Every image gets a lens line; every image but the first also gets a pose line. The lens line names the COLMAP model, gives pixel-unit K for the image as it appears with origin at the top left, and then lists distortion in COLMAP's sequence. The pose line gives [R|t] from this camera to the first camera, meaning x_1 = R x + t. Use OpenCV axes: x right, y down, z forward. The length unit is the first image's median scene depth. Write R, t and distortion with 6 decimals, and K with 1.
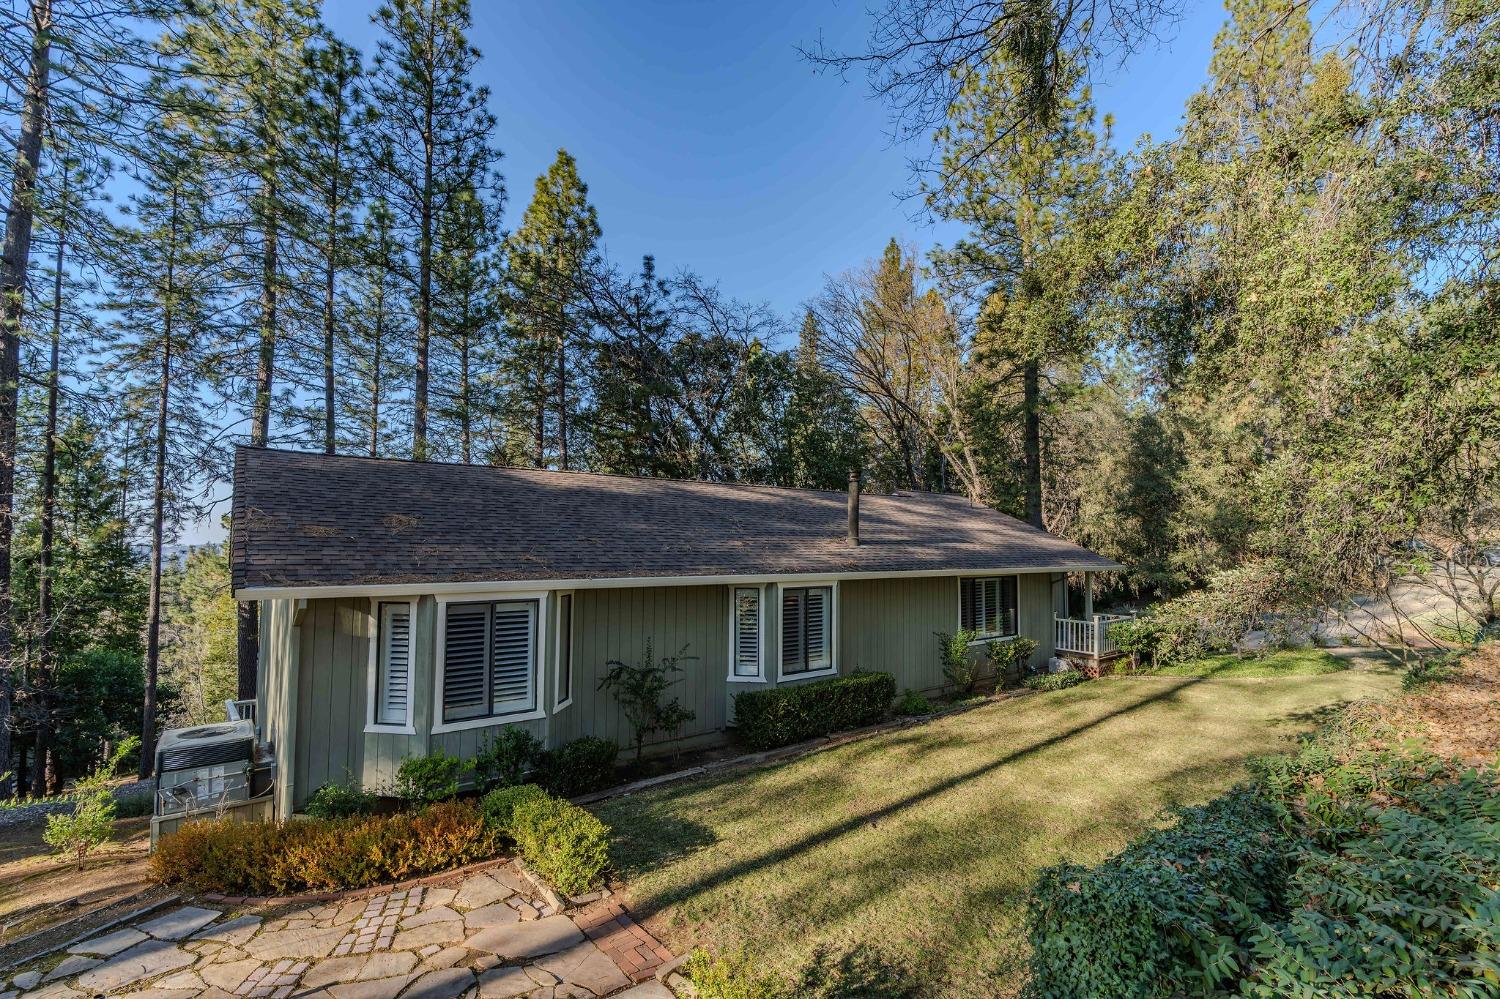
lens RADIAL K [[610.8, 0, 750.0], [0, 610.8, 499.5], [0, 0, 1]] dist [-0.006587, -0.000155]
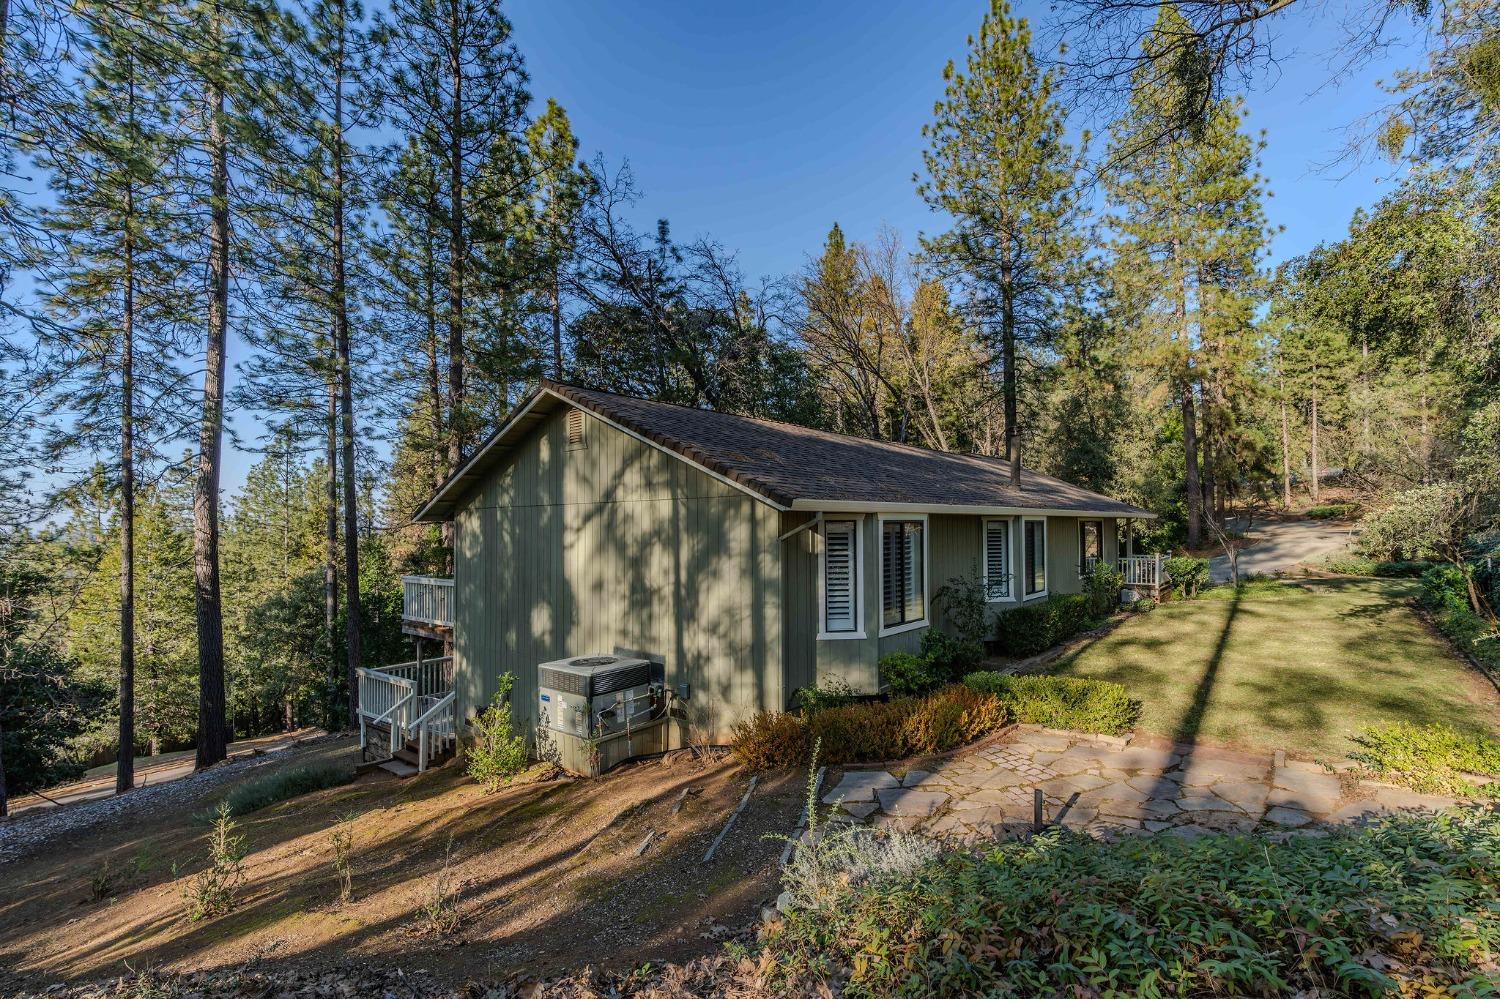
lens RADIAL K [[610.8, 0, 750.0], [0, 610.8, 499.5], [0, 0, 1]] dist [-0.006587, -0.000155]
pose [[0.979770, -0.004582, 0.200074, -0.281923], [-0.001483, 0.999544, 0.030156, 0.028764], [-0.200121, -0.029843, 0.979317, -0.011555]]
